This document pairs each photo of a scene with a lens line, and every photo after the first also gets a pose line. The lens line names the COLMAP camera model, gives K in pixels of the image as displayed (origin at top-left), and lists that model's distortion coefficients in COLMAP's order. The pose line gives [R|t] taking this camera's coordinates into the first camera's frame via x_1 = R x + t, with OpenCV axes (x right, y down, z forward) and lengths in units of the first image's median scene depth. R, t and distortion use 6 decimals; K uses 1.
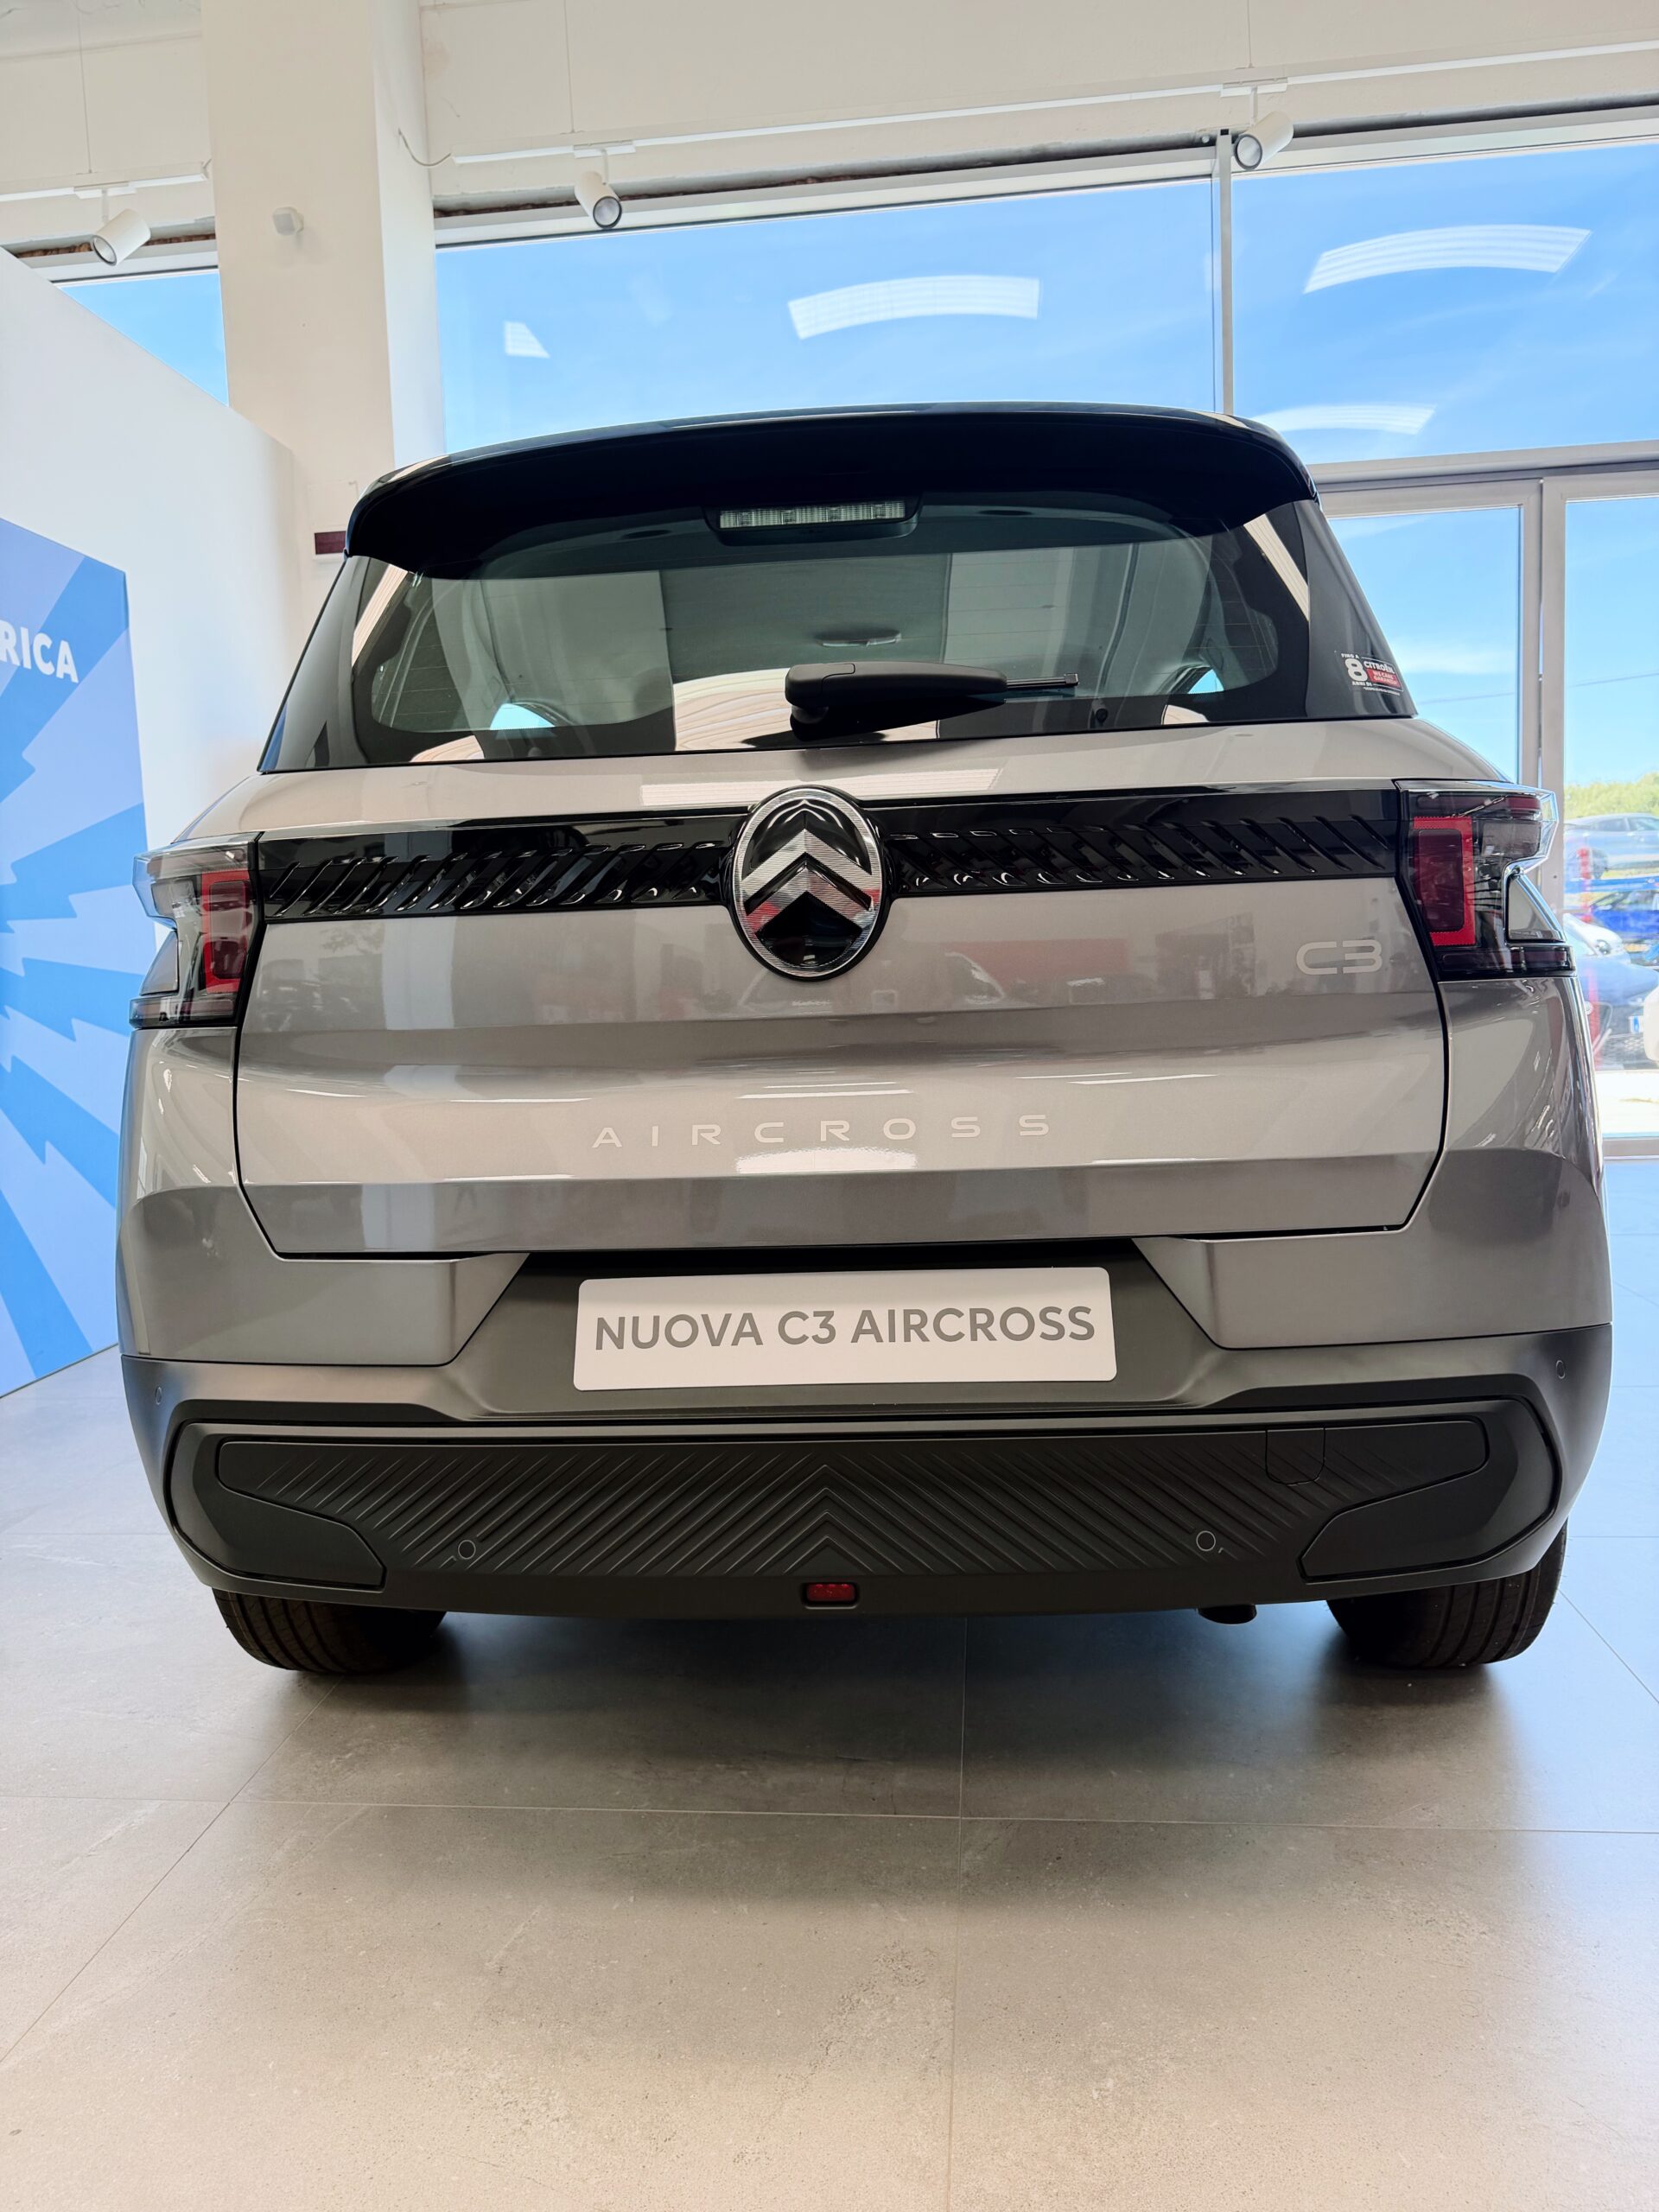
lens RADIAL K [[1577.2, 0, 833.7], [0, 1577.2, 1102.6], [0, 0, 1]] dist [0.044739, -0.047219]
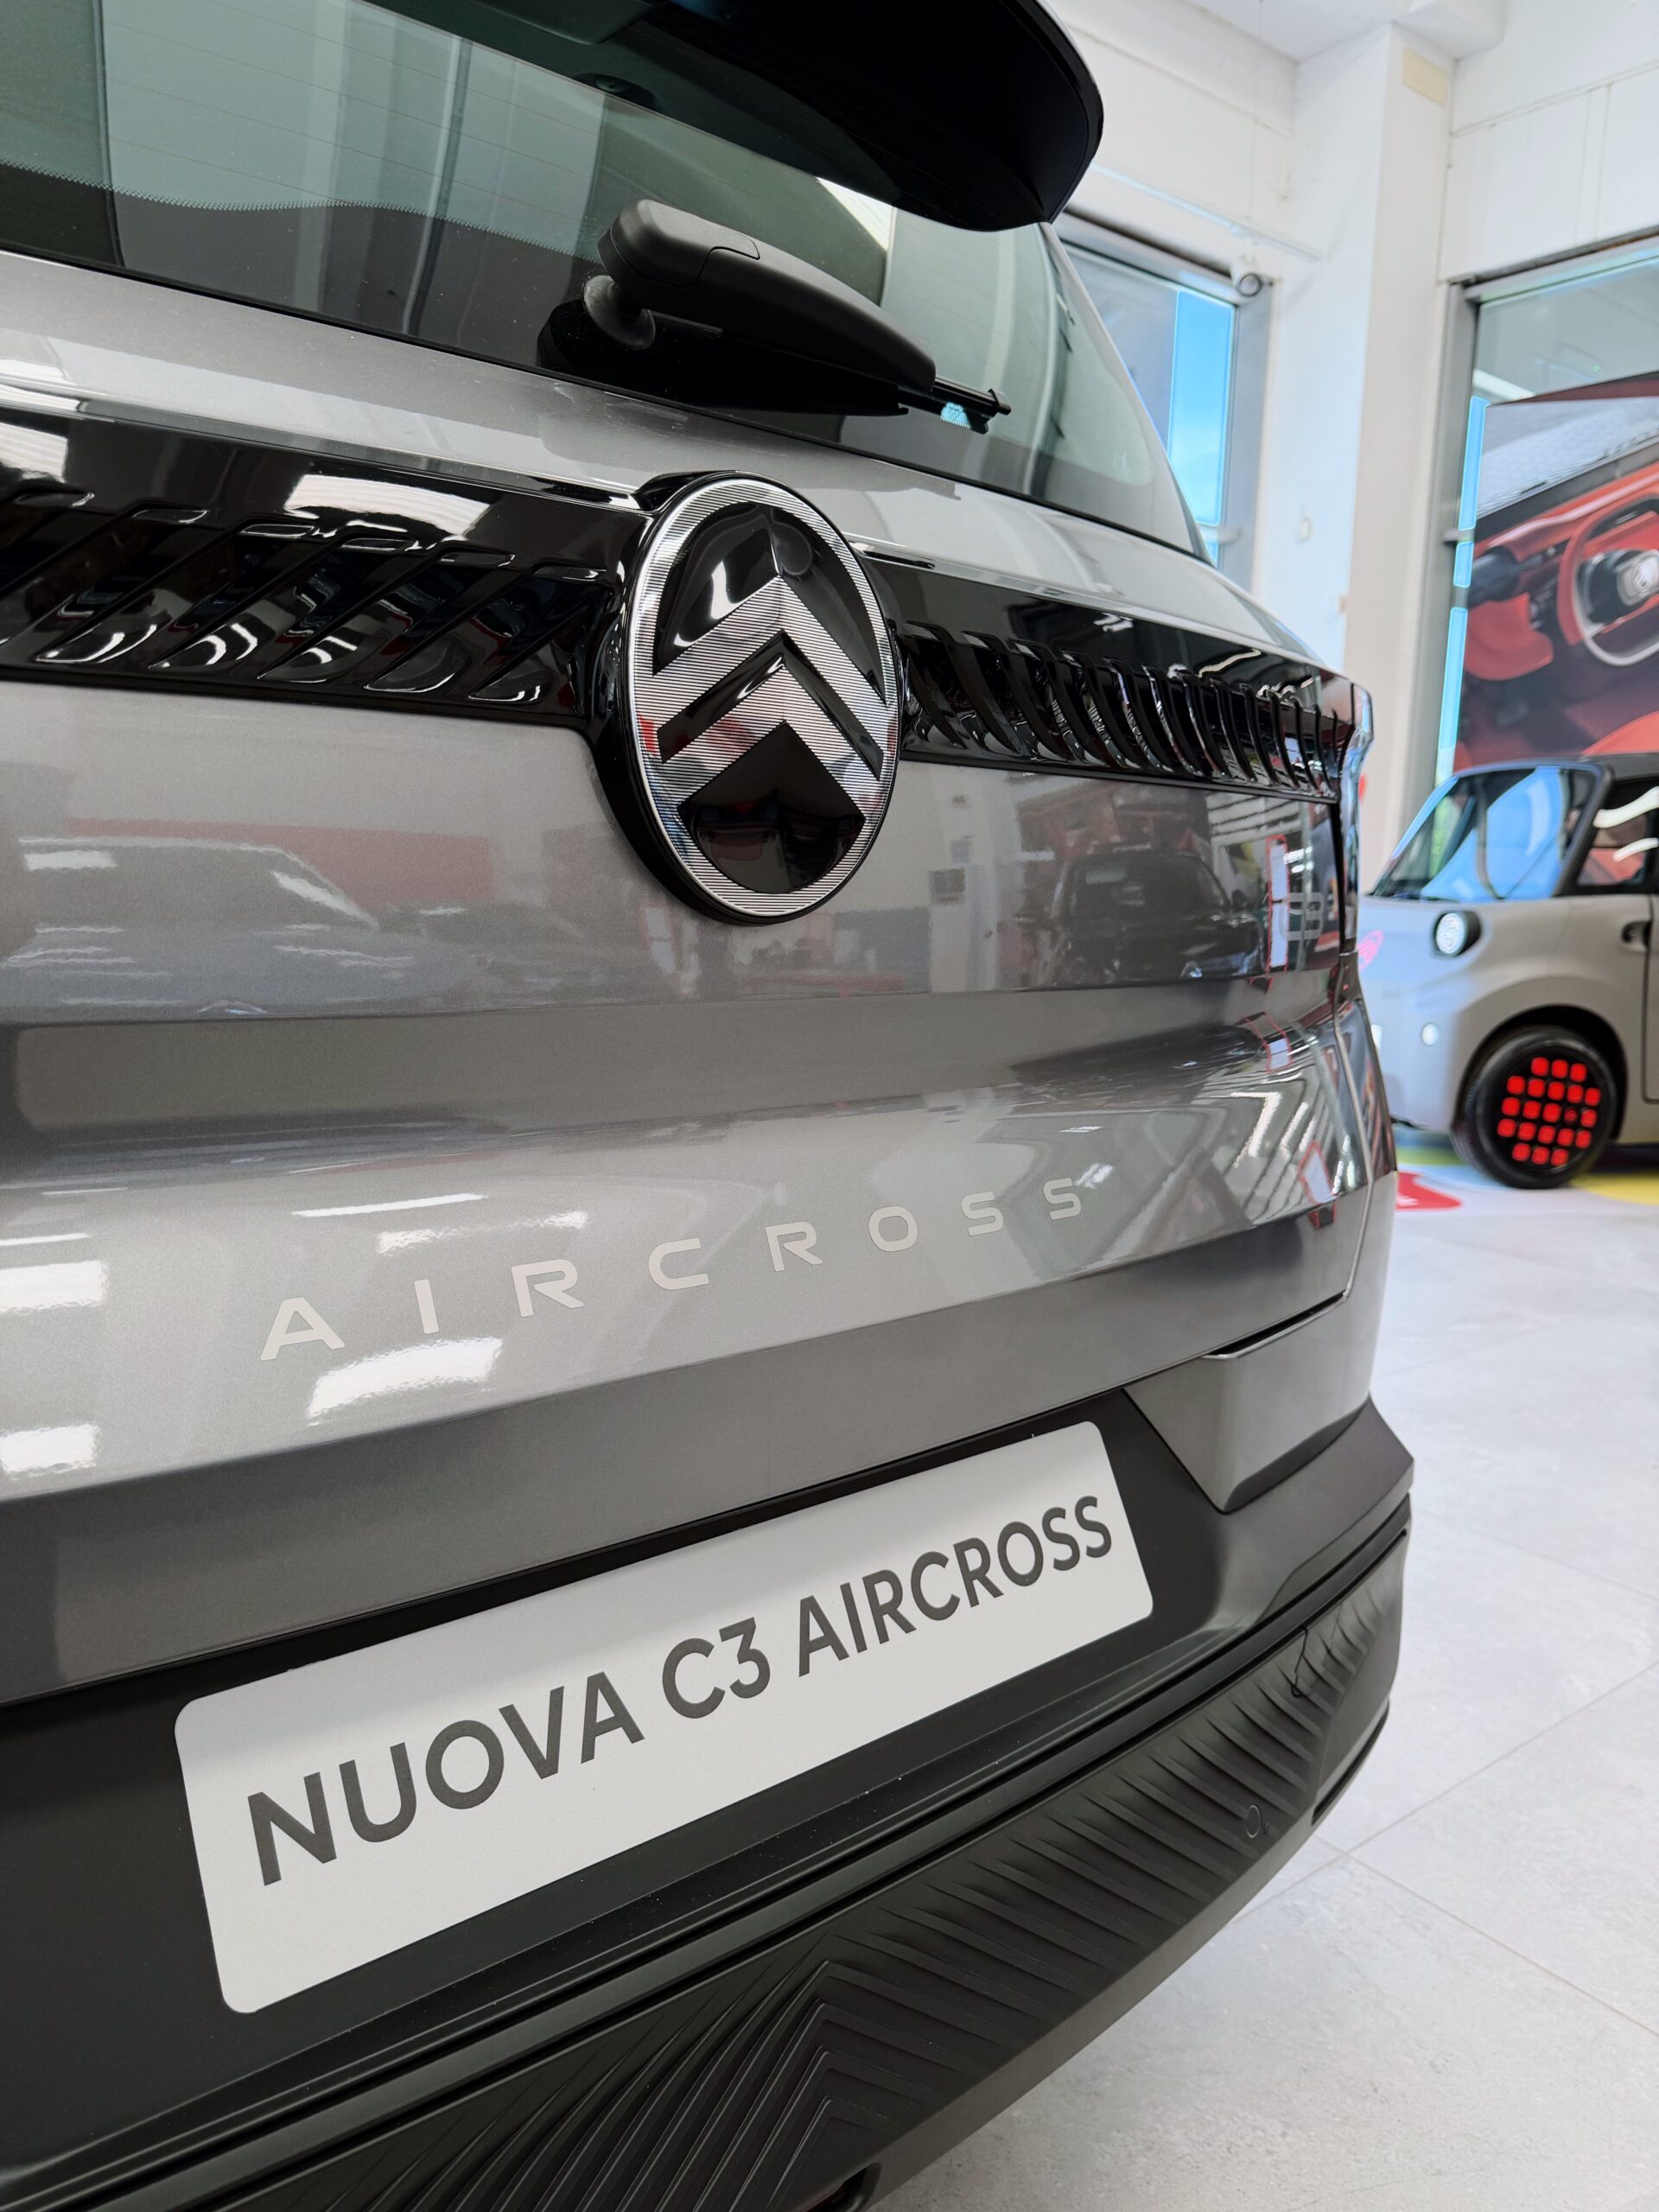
lens RADIAL K [[1569.4, 0, 832.8], [0, 1569.4, 1080.1], [0, 0, 1]] dist [0.057318, -0.145792]
pose [[0.723872, -0.036482, 0.688970, -0.304129], [0.002989, 0.998757, 0.049745, -0.053280], [-0.689928, -0.033950, 0.723081, 0.646077]]
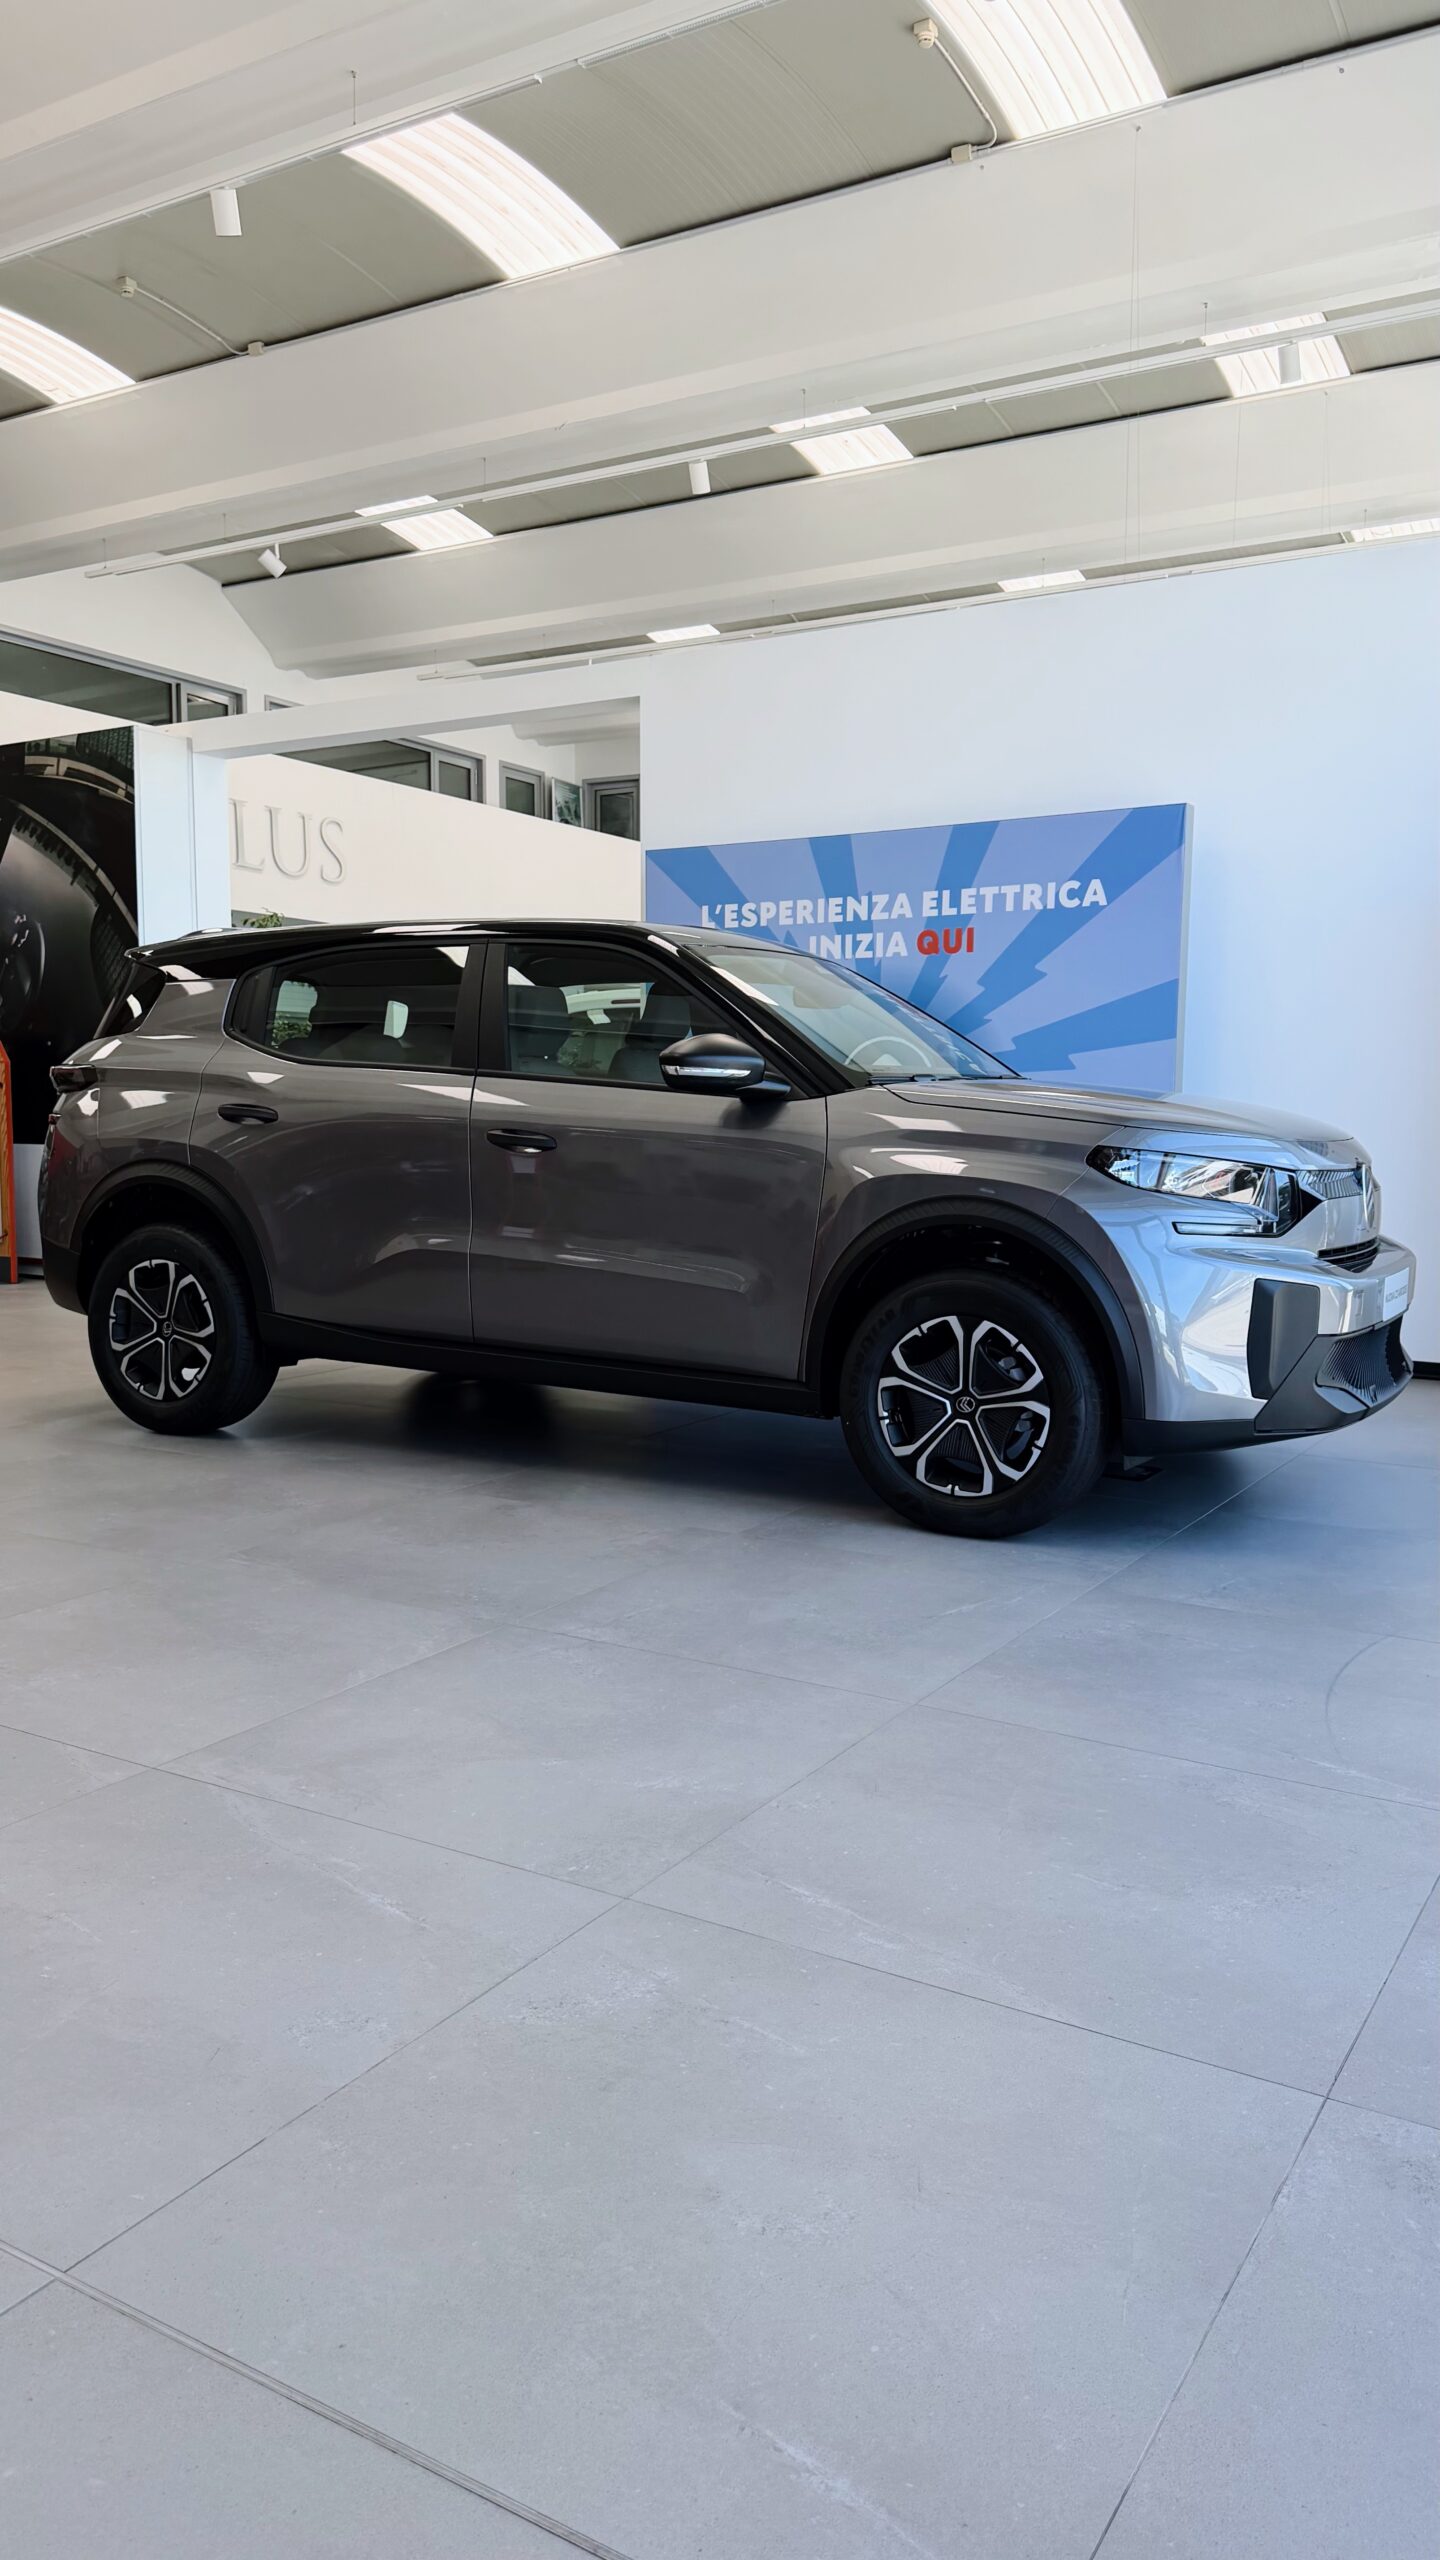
lens RADIAL K [[1824.9, 0, 726.6], [0, 1824.9, 1294.8], [0, 0, 1]] dist [0.014714, -0.004886]
pose [[-0.418566, 0.125335, -0.899496, 3.469218], [-0.072739, 0.982623, 0.170766, -0.501760], [0.905269, 0.136906, -0.402176, 4.035569]]
